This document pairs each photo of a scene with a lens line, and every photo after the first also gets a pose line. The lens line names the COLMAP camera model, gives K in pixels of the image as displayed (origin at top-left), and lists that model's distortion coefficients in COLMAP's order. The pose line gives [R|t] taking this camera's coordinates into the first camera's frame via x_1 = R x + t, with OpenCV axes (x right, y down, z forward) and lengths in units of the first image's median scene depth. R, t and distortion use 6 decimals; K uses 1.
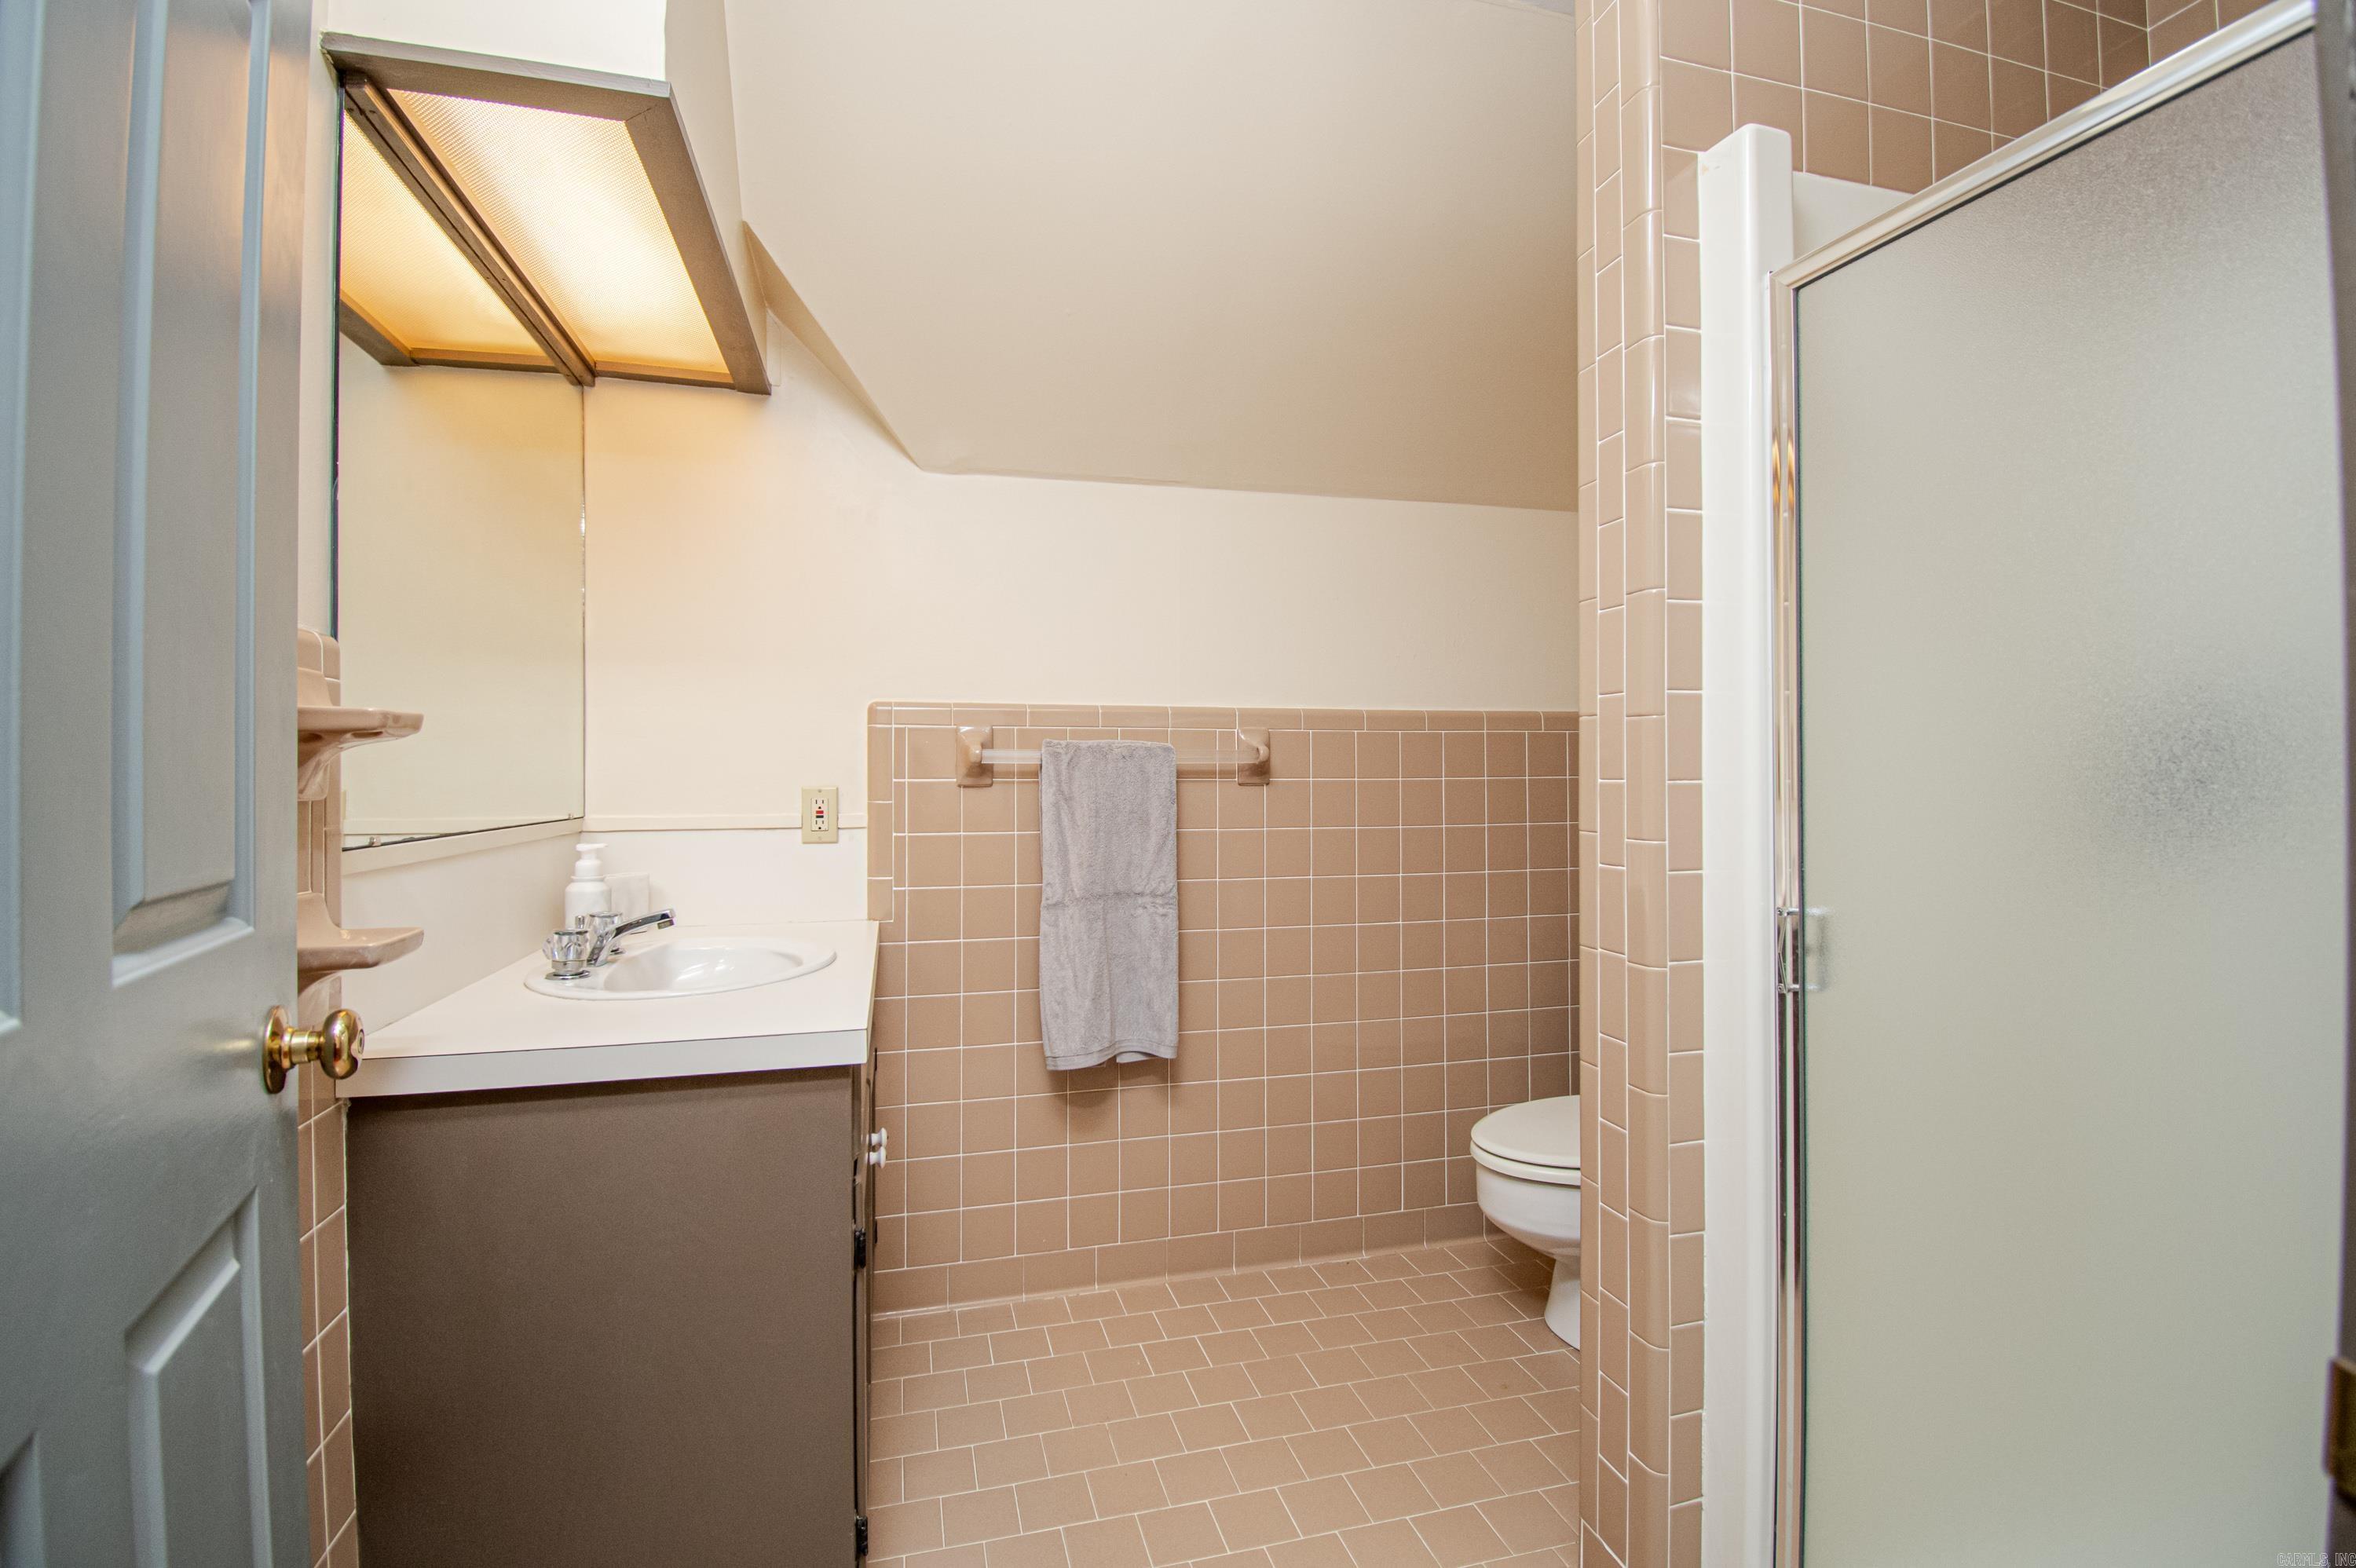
lens RADIAL K [[1045.0, 0, 1157.4], [0, 1045.0, 781.2], [0, 0, 1]] dist [0.006947, -0.017772]
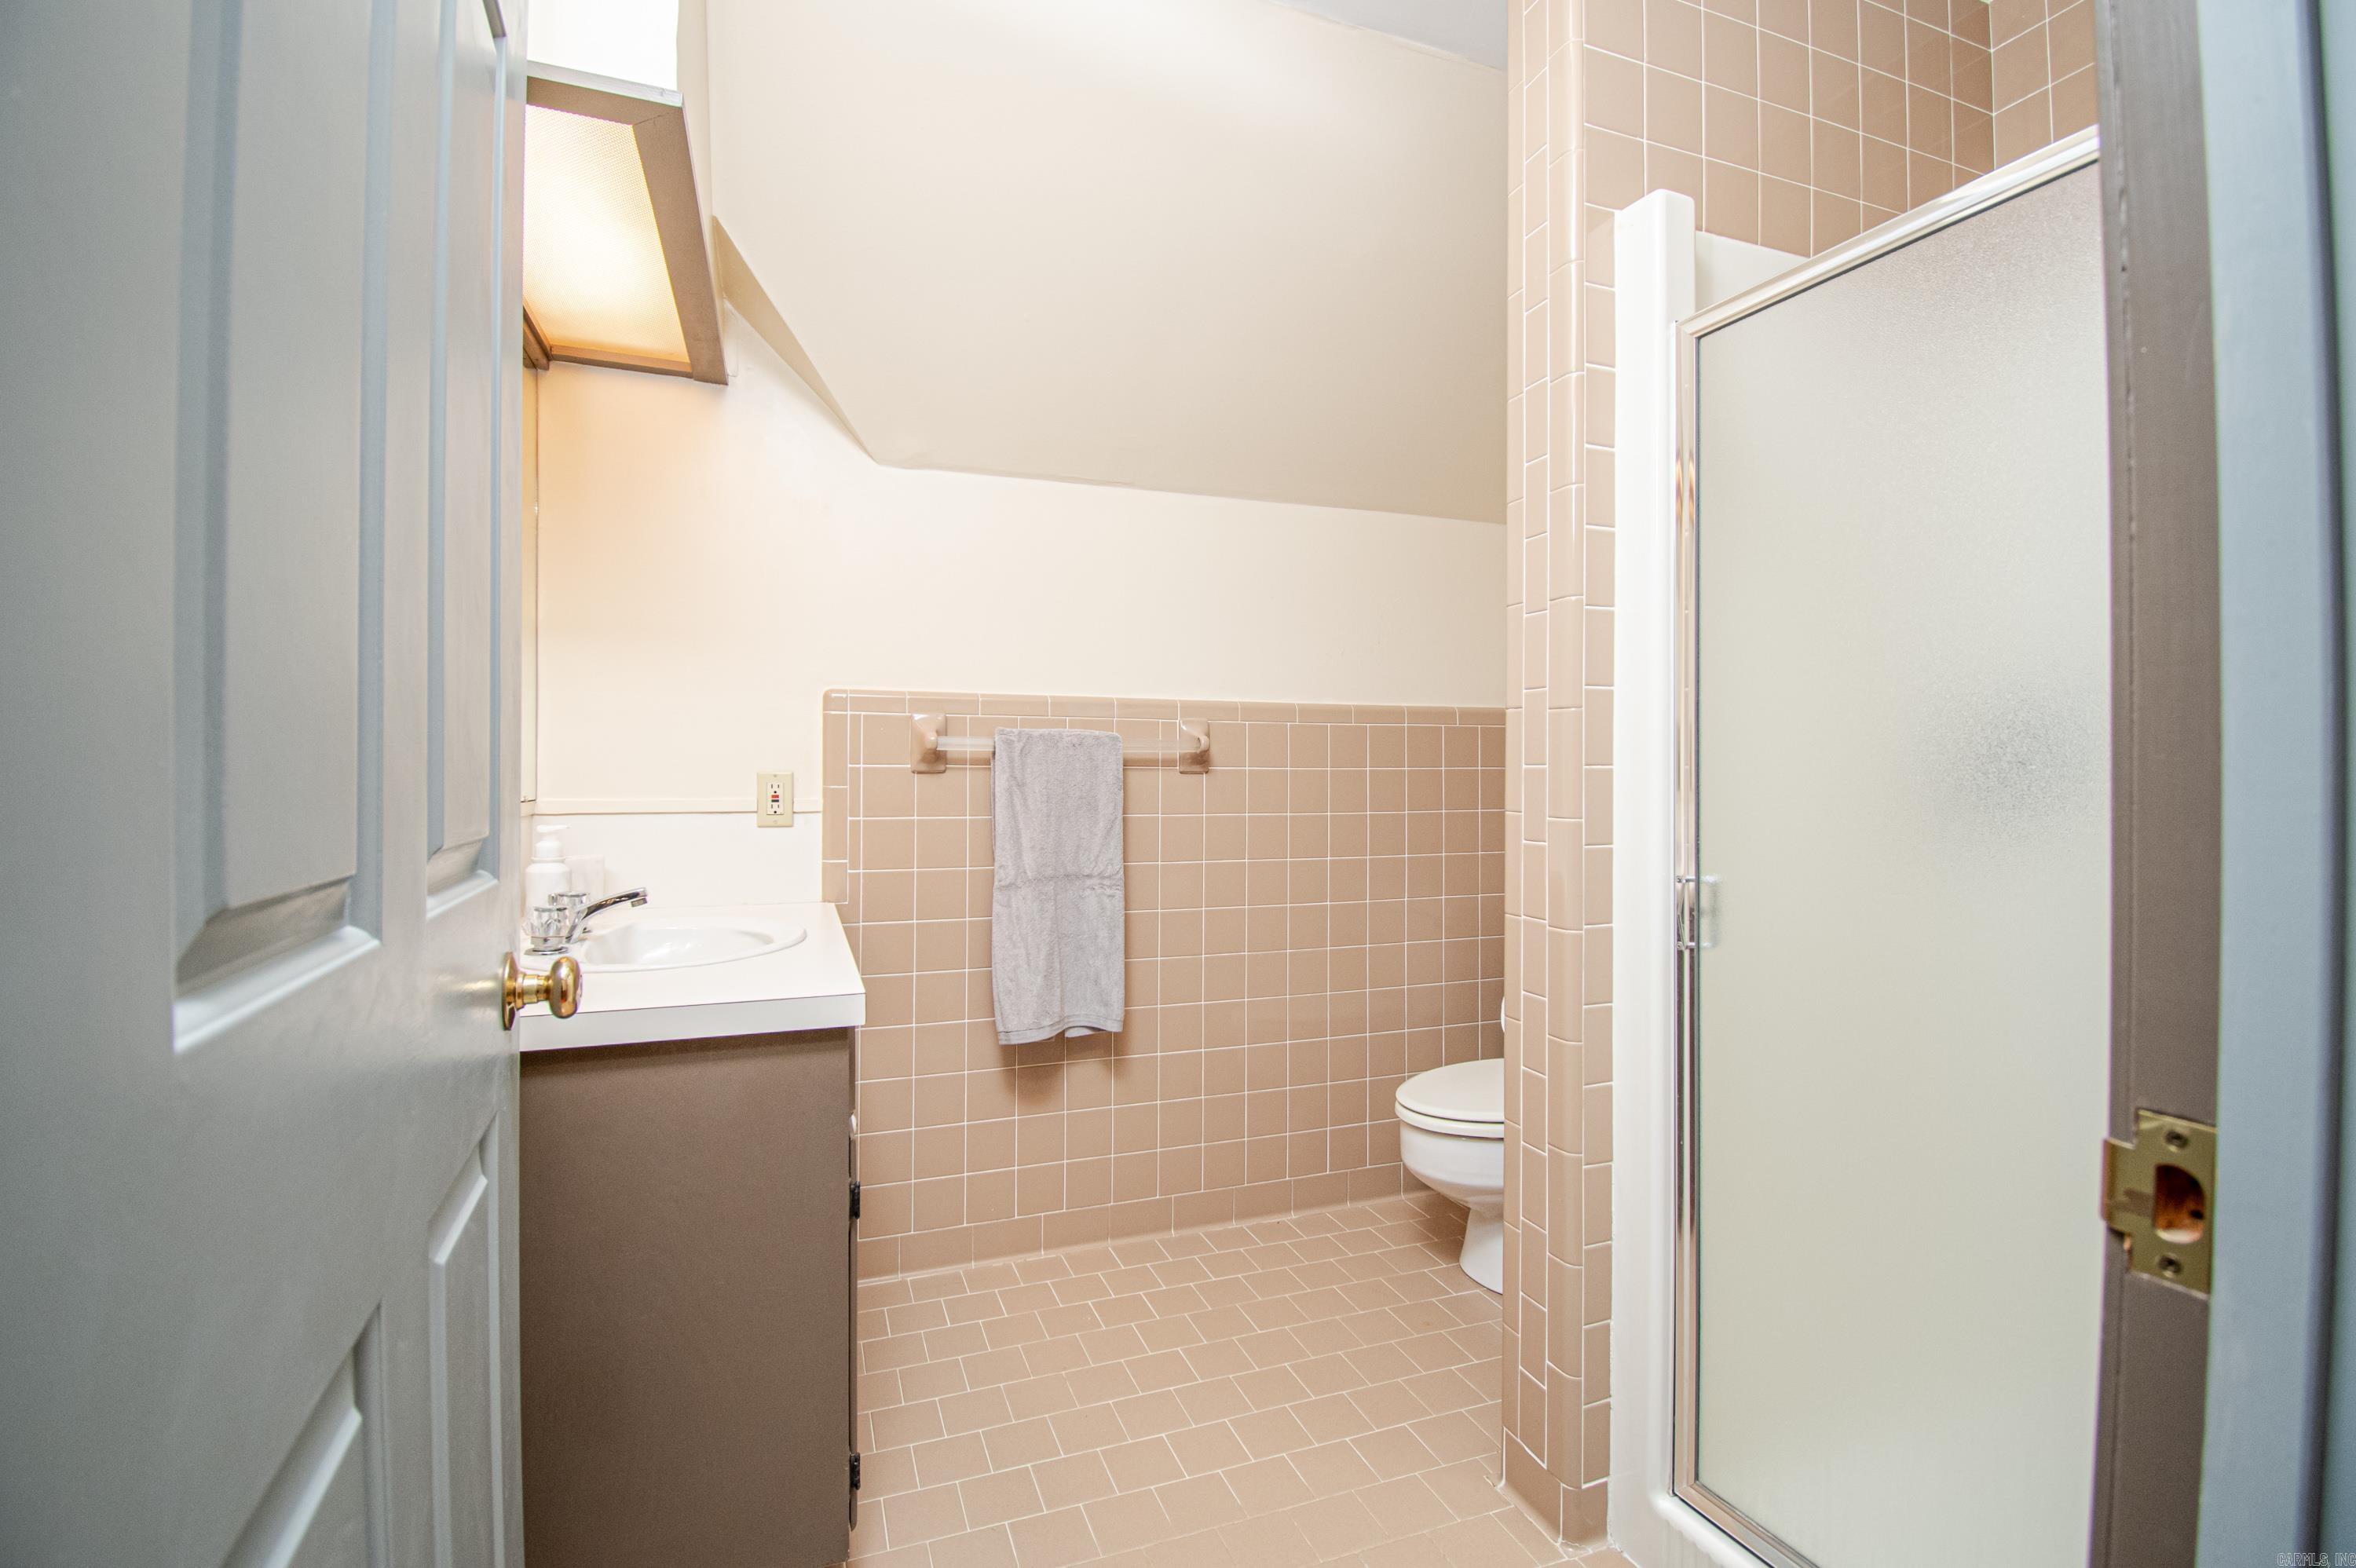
lens RADIAL K [[1045.0, 0, 1156.7], [0, 1045.0, 782.0], [0, 0, 1]] dist [0.006947, -0.017772]
pose [[0.995612, 0.005414, 0.093417, -0.068484], [-0.005831, 0.999974, 0.004195, 0.012852], [-0.093392, -0.004721, 0.995618, -0.073388]]
